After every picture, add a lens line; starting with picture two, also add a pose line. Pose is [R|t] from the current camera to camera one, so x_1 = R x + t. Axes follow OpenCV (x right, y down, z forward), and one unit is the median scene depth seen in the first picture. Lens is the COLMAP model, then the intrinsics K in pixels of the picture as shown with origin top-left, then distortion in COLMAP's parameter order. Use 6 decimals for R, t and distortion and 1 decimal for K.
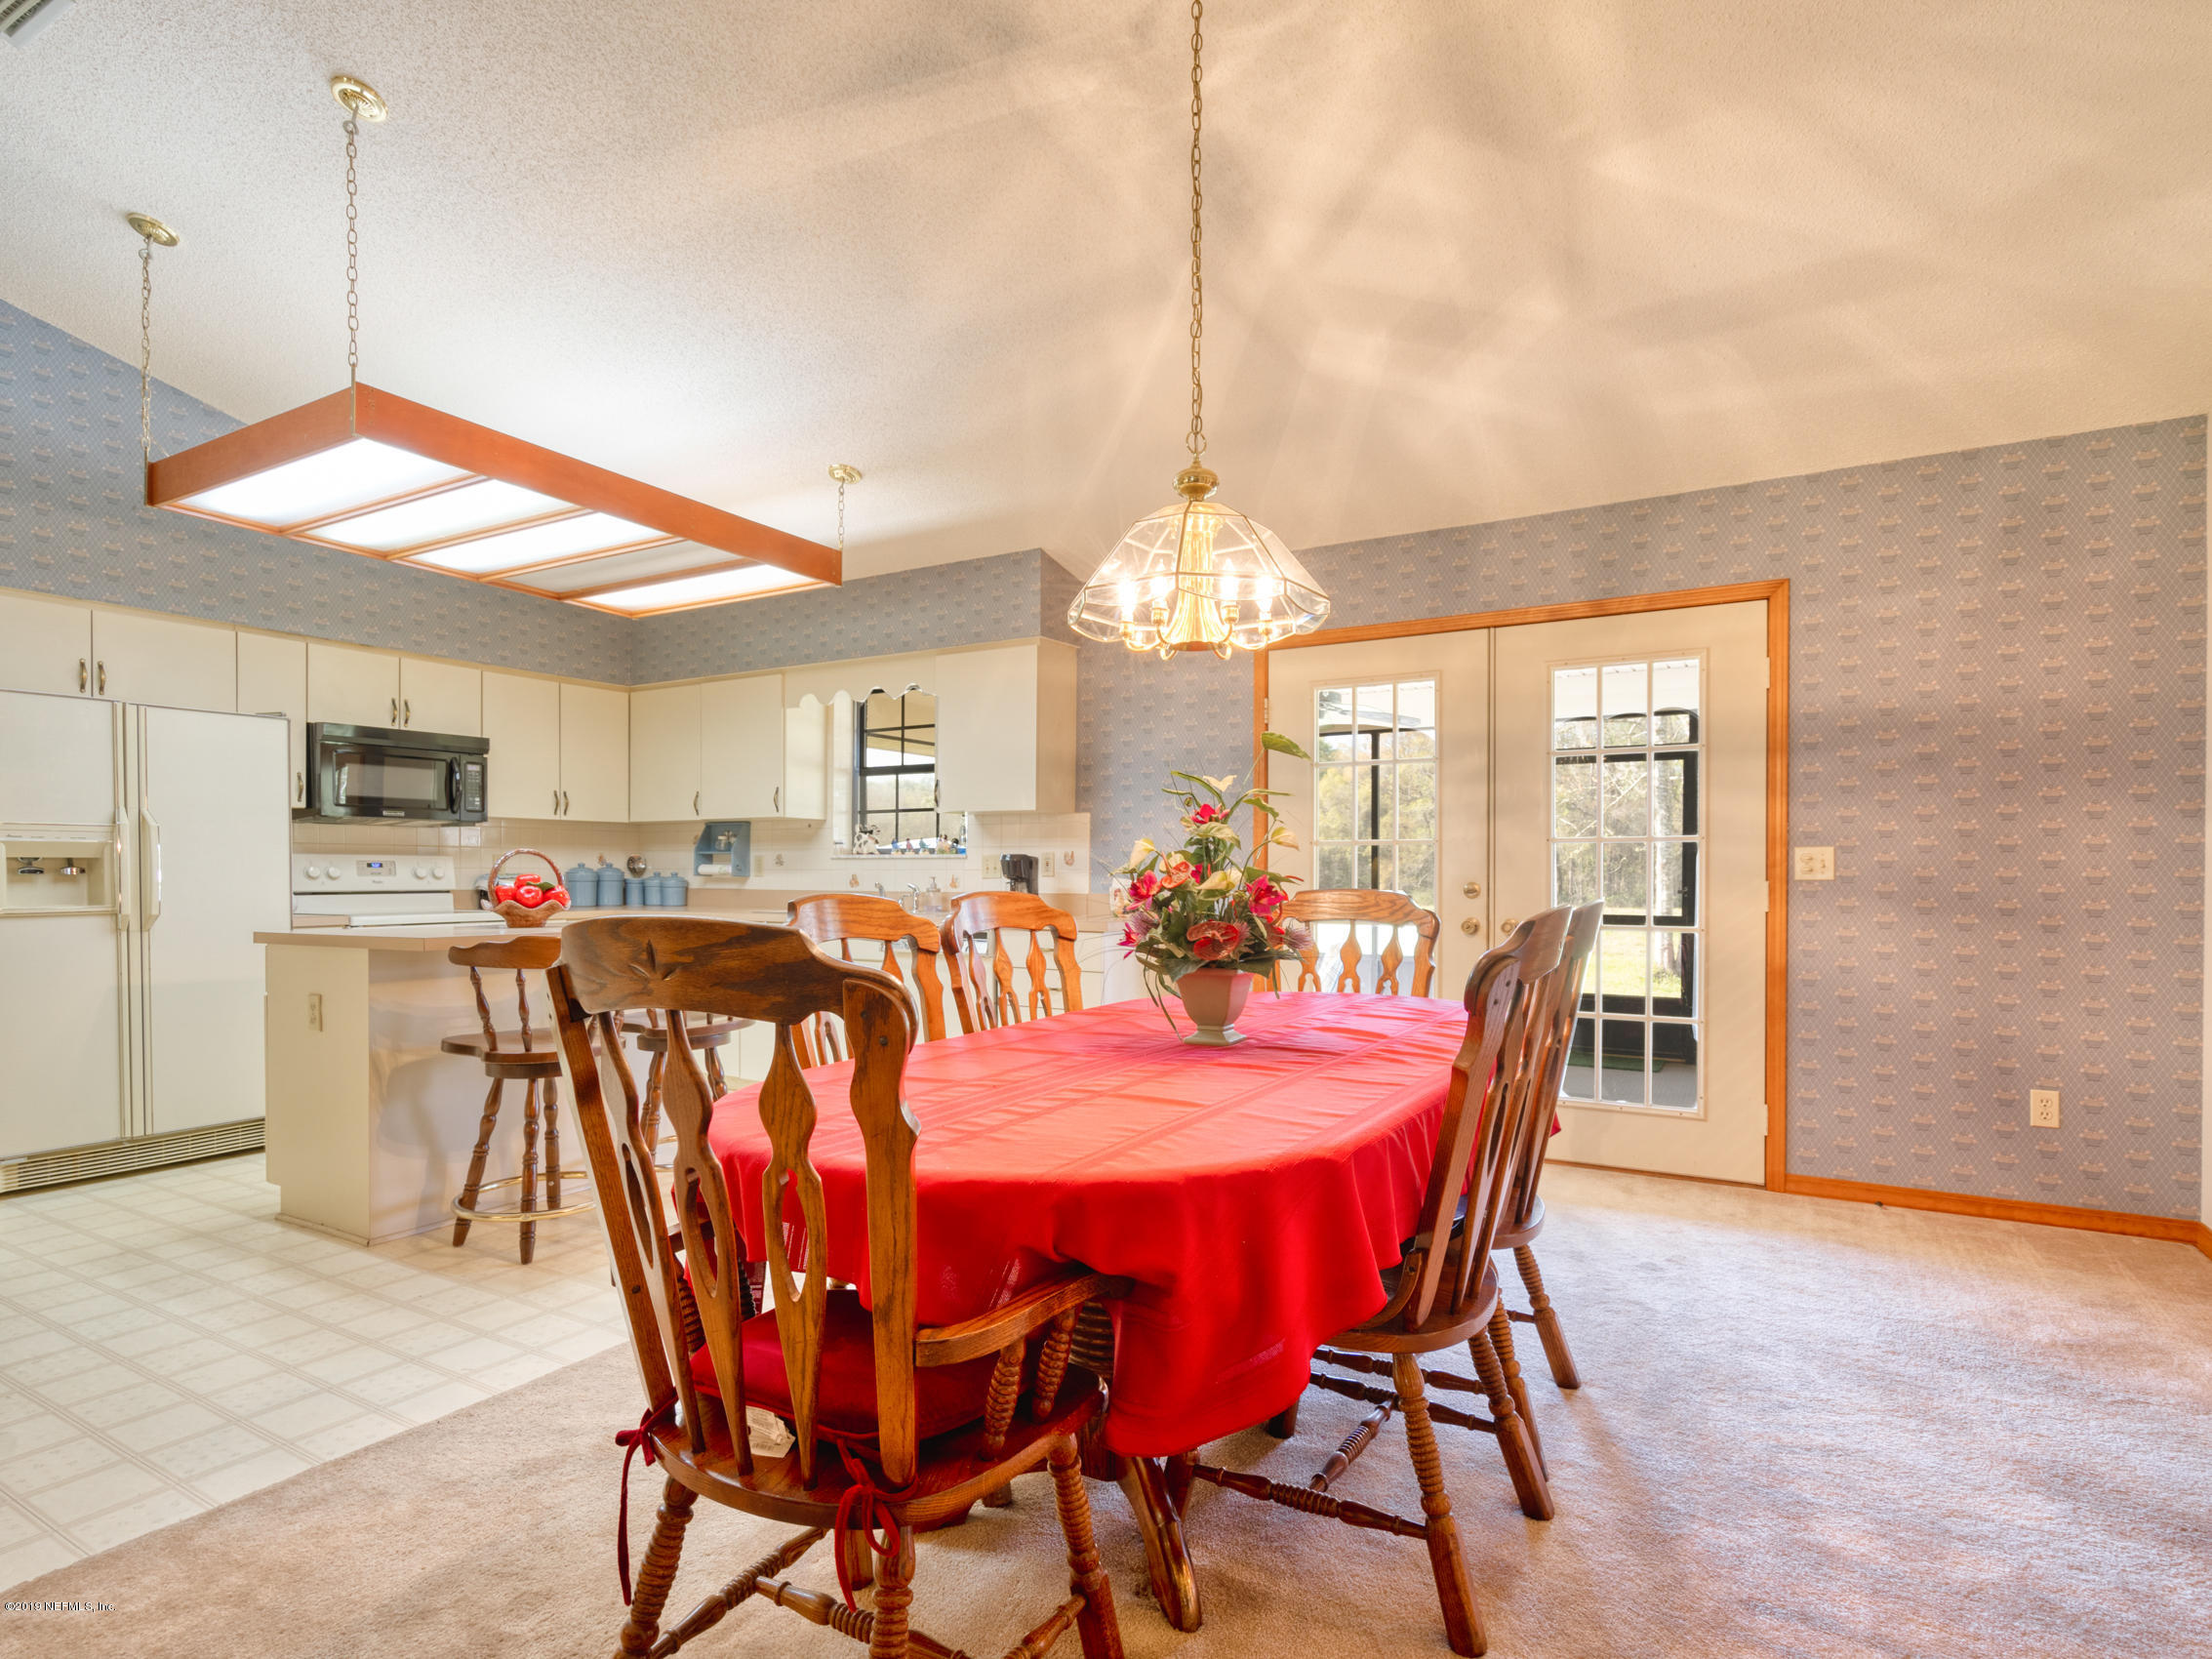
lens RADIAL K [[1158.4, 0, 1102.2], [0, 1158.4, 885.5], [0, 0, 1]] dist [-0.000049, 0.000263]
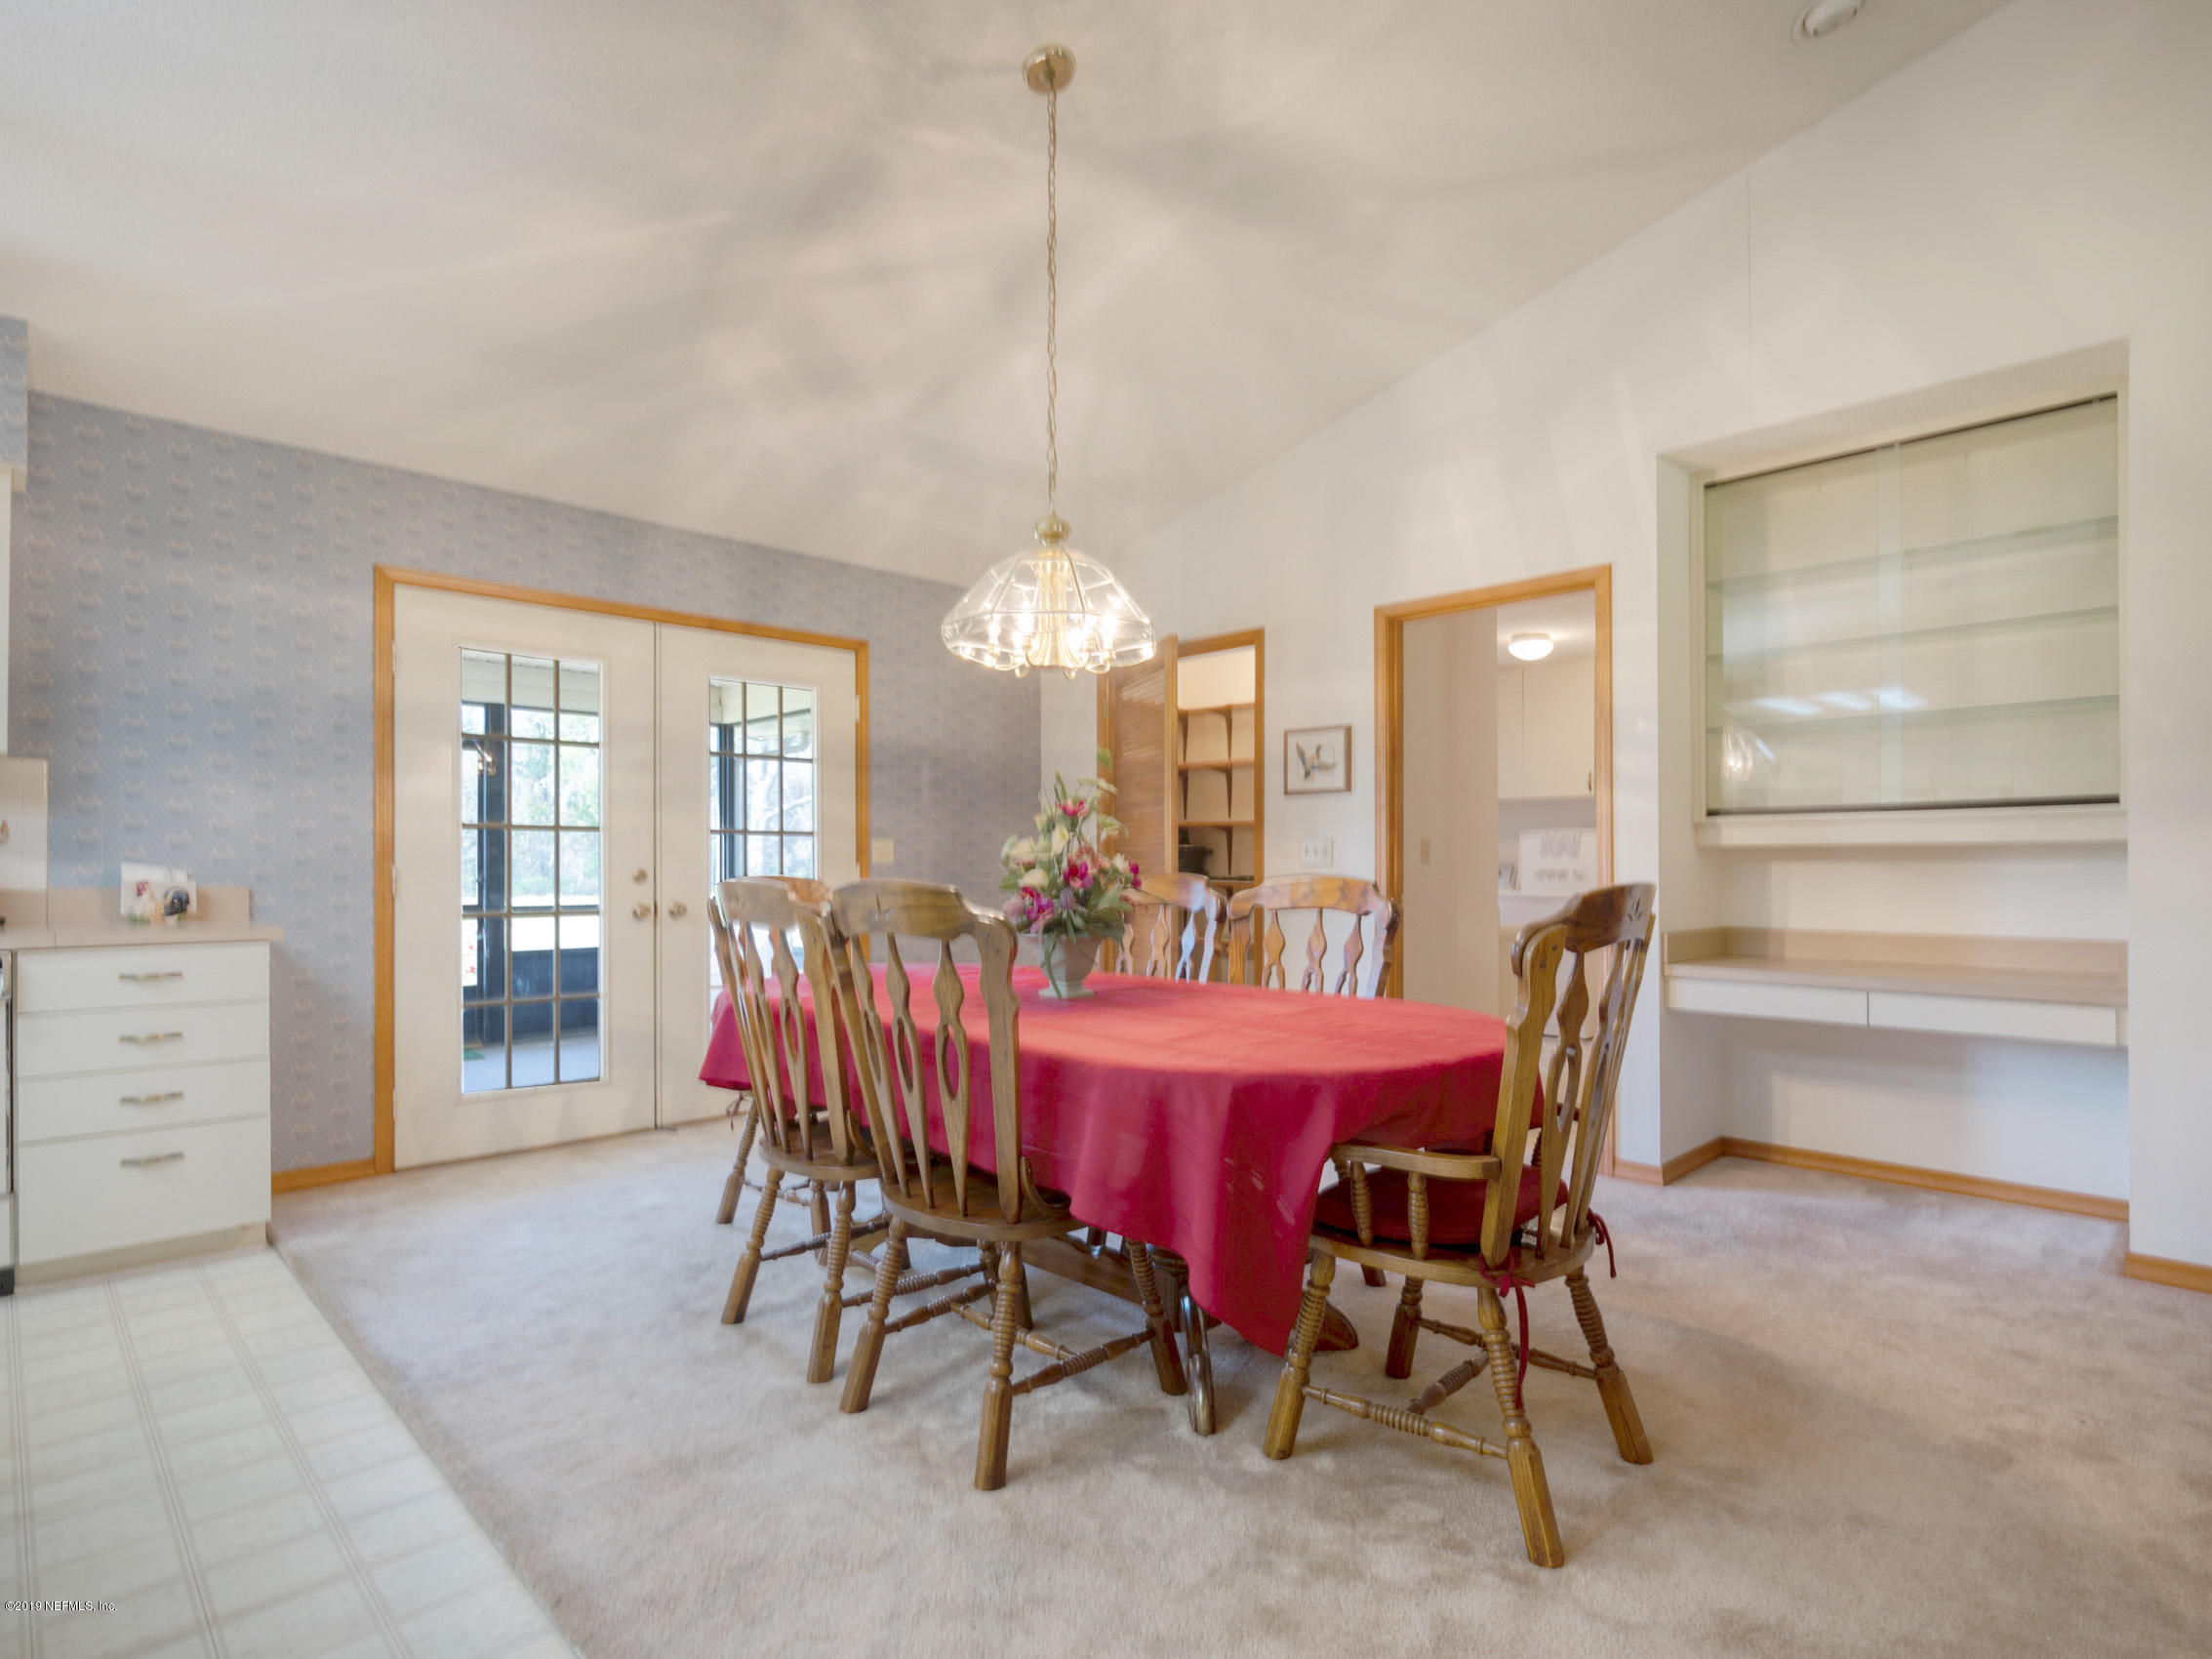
lens RADIAL K [[1143.5, 0, 1100.6], [0, 1143.5, 855.4], [0, 0, 1]] dist [-0.001062, -0.000029]
pose [[0.266086, 0.004483, 0.963939, -0.524446], [0.006681, 0.999957, -0.006495, -0.004460], [-0.963926, 0.008169, 0.266044, 0.329675]]
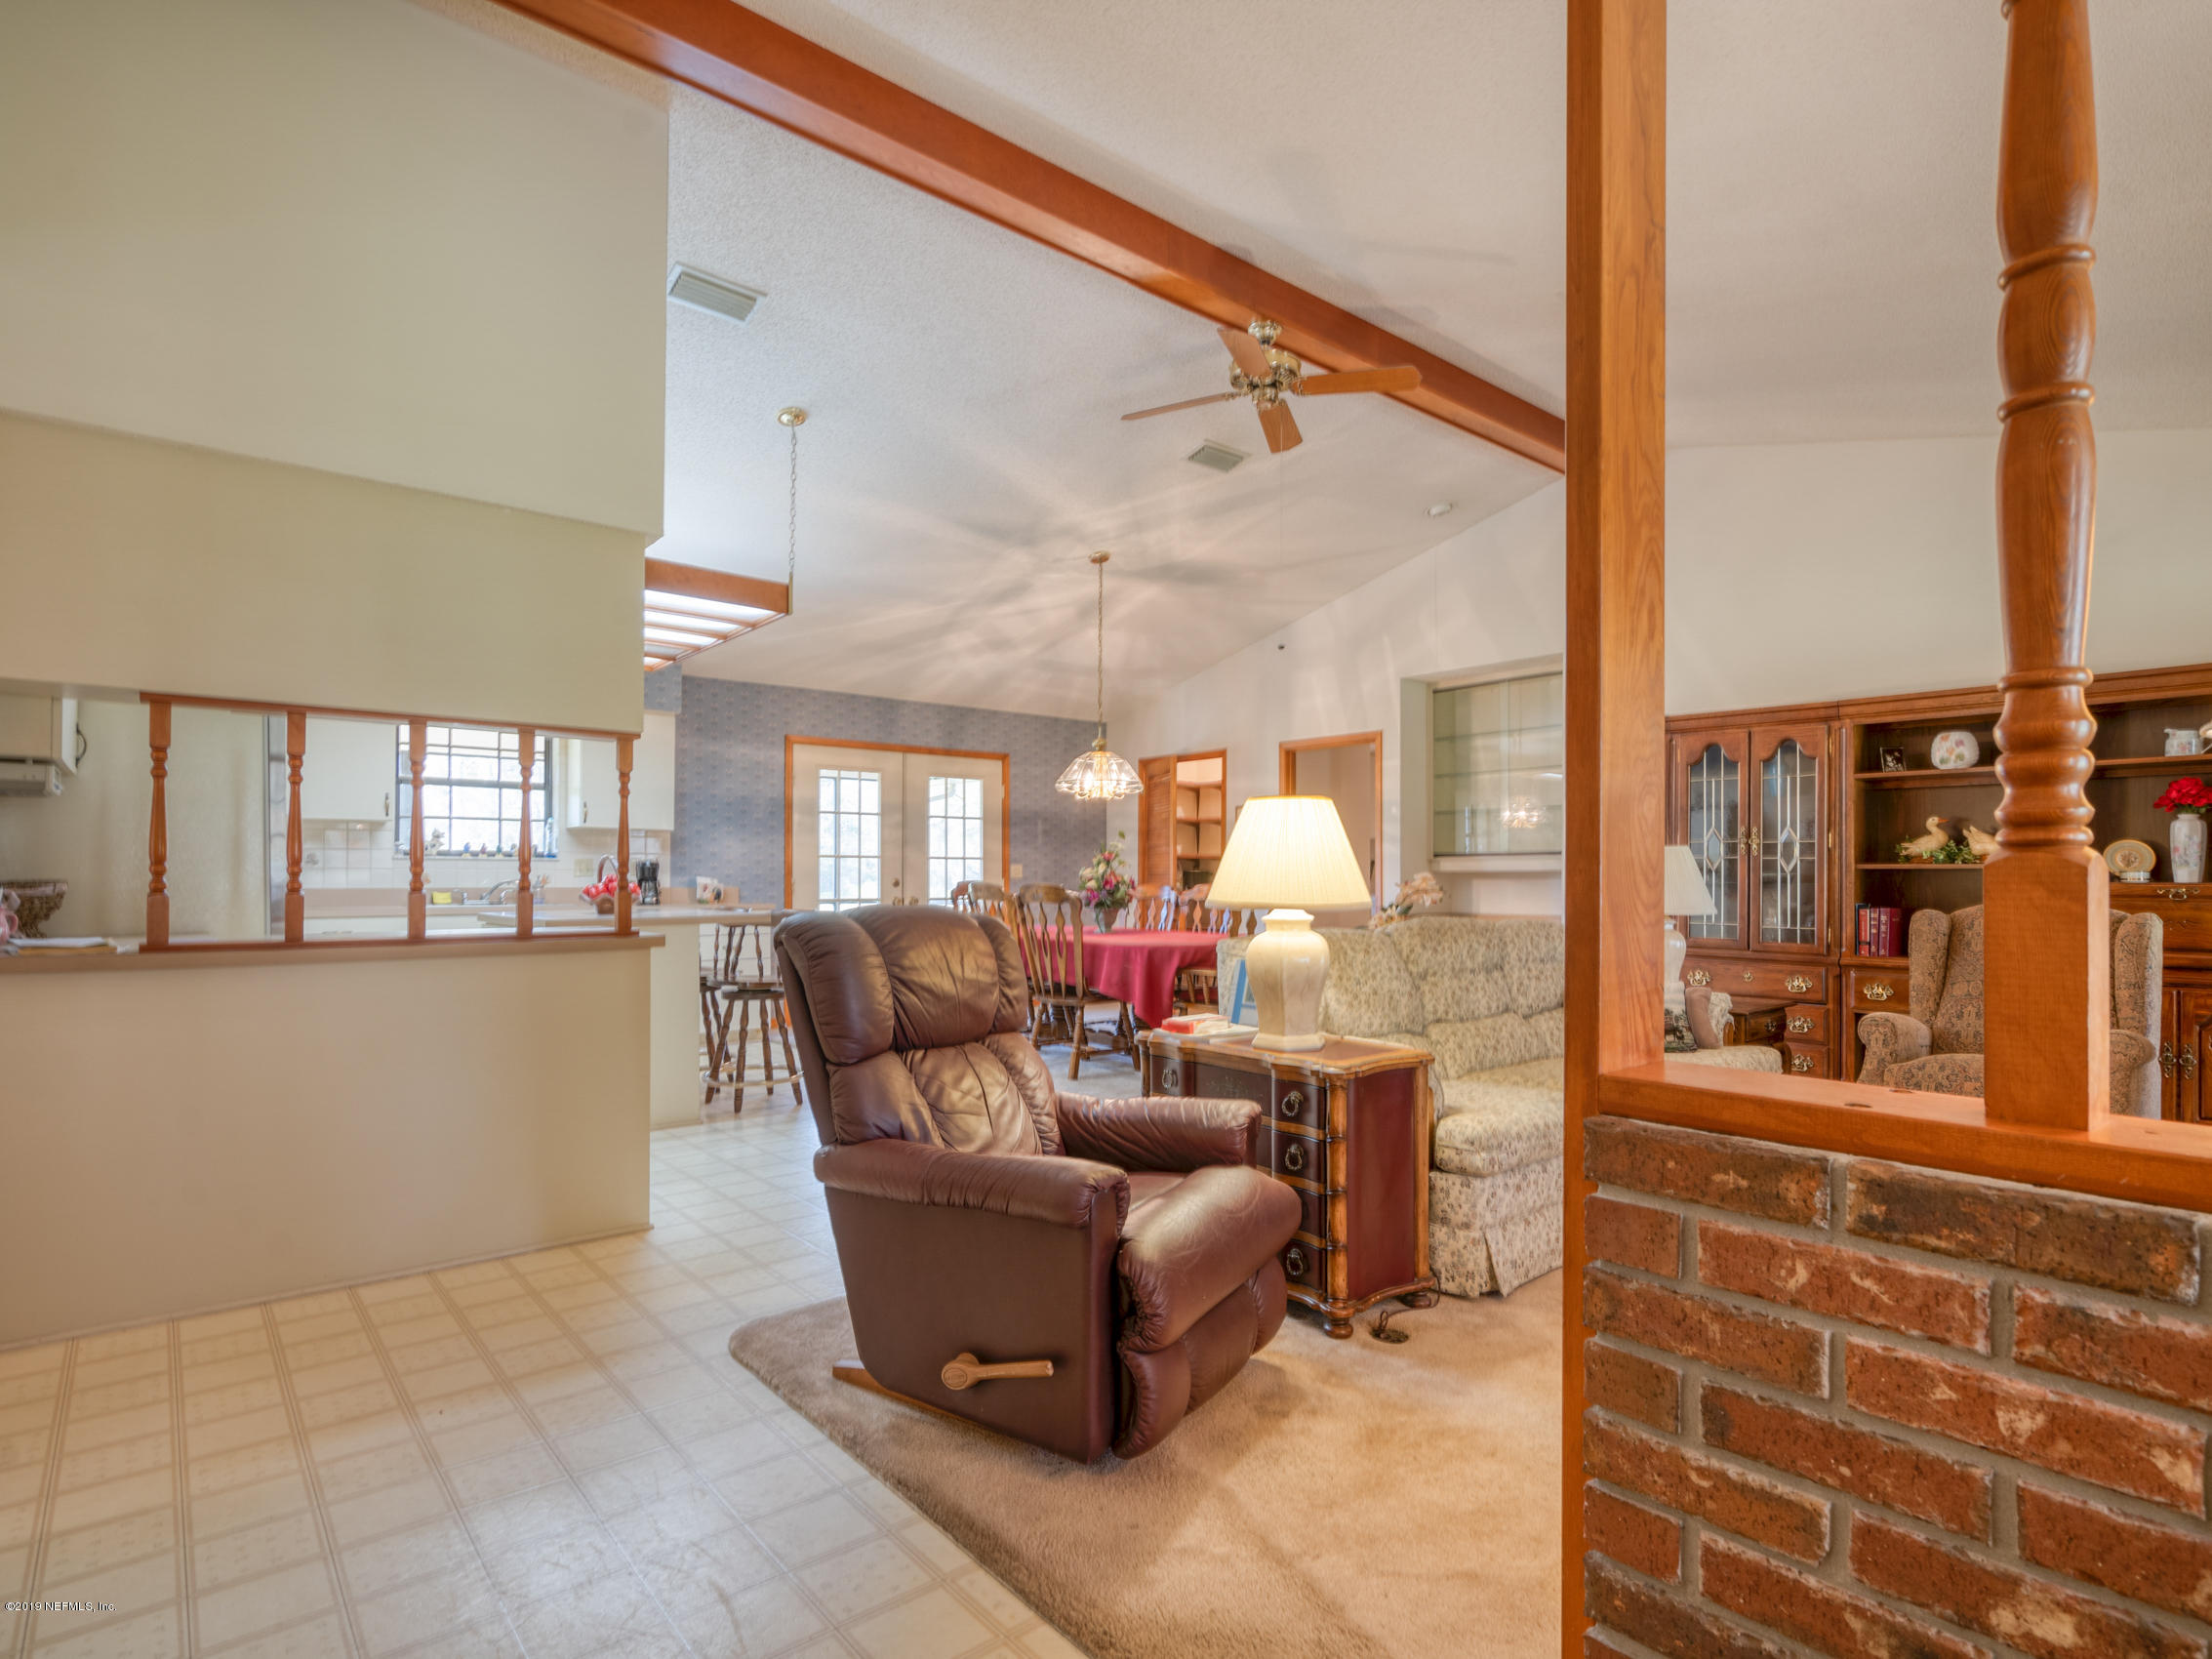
lens RADIAL K [[1143.5, 0, 1100.6], [0, 1143.5, 855.4], [0, 0, 1]] dist [-0.001062, -0.000029]
pose [[0.340597, 0.014711, 0.940094, -1.351709], [0.001385, 0.999869, -0.016148, -0.010590], [-0.940208, 0.006802, 0.340532, 0.005530]]
